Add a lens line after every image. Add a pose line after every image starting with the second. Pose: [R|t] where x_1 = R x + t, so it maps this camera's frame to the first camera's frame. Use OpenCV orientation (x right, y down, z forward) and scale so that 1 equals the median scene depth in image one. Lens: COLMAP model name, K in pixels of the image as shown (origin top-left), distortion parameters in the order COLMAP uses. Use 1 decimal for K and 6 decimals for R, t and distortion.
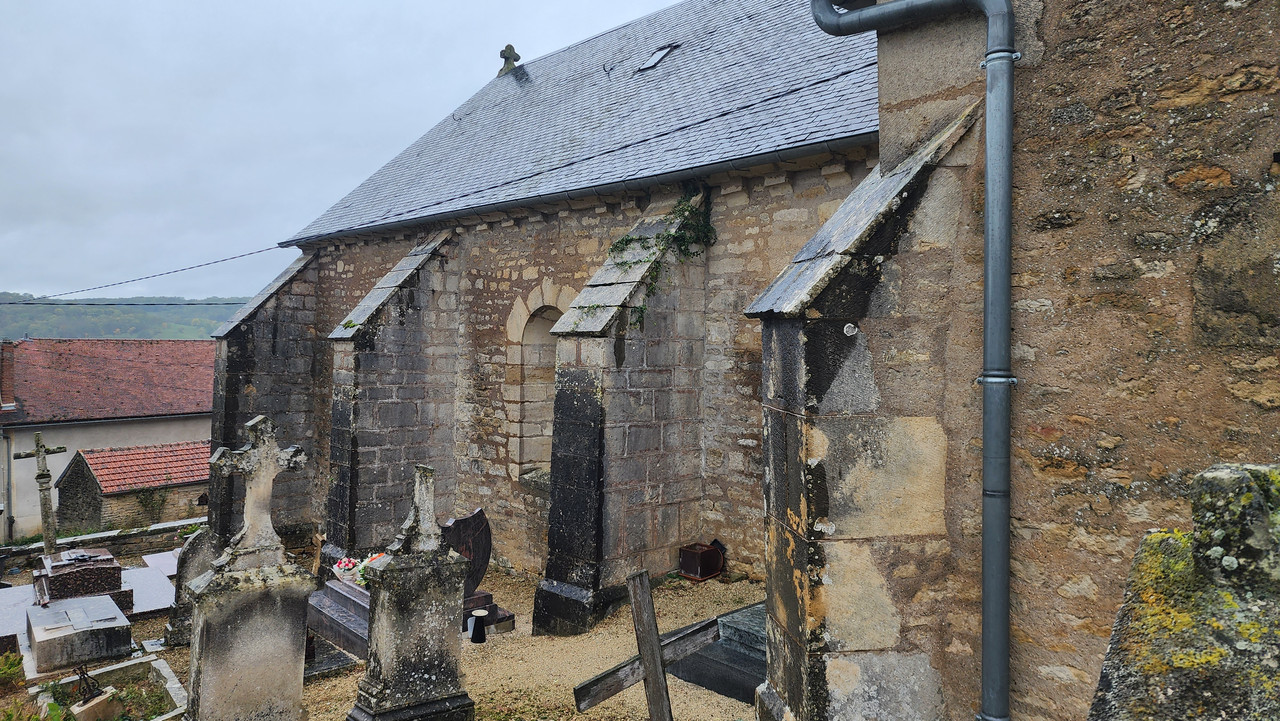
lens RADIAL K [[828.6, 0, 640.0], [0, 828.6, 360.5], [0, 0, 1]] dist [0.173769, -0.000170]
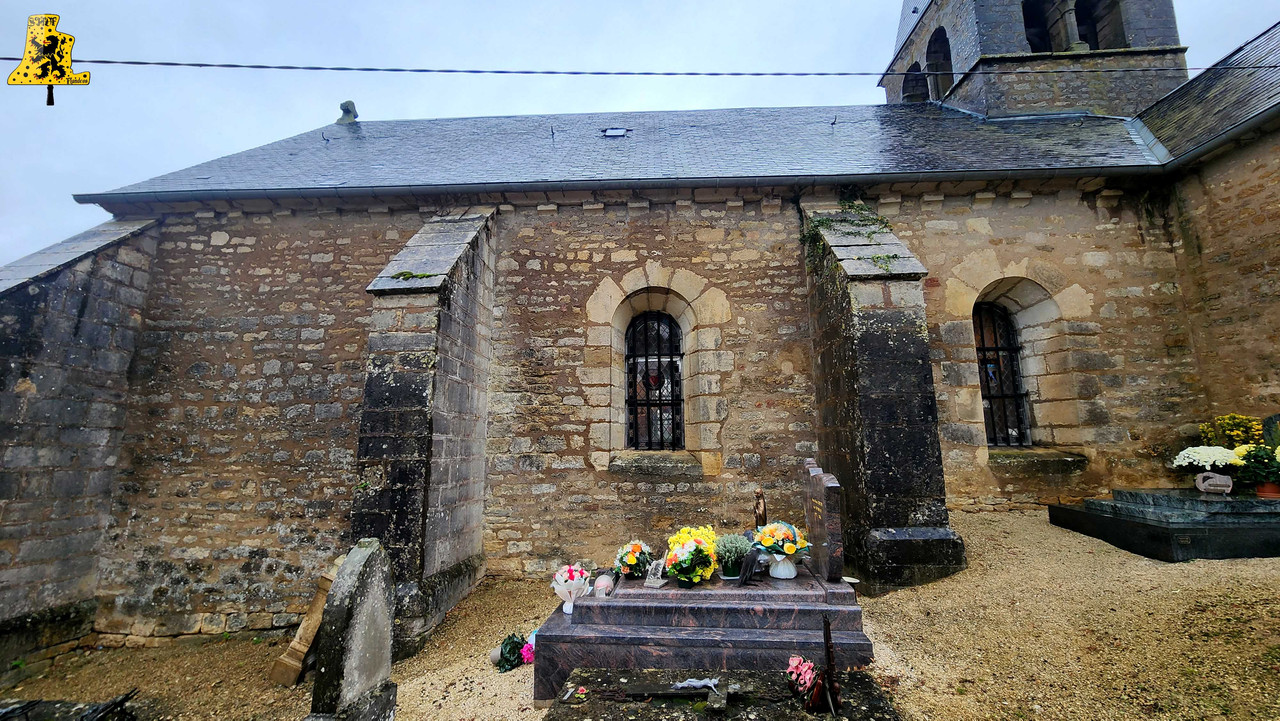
lens RADIAL K [[529.7, 0, 640.0], [0, 529.7, 360.5], [0, 0, 1]] dist [0.000816, 0.015602]
pose [[0.734428, 0.094735, 0.672042, -0.501750], [0.023925, 0.985981, -0.165136, 0.117354], [-0.678264, 0.137359, 0.721866, 0.511274]]
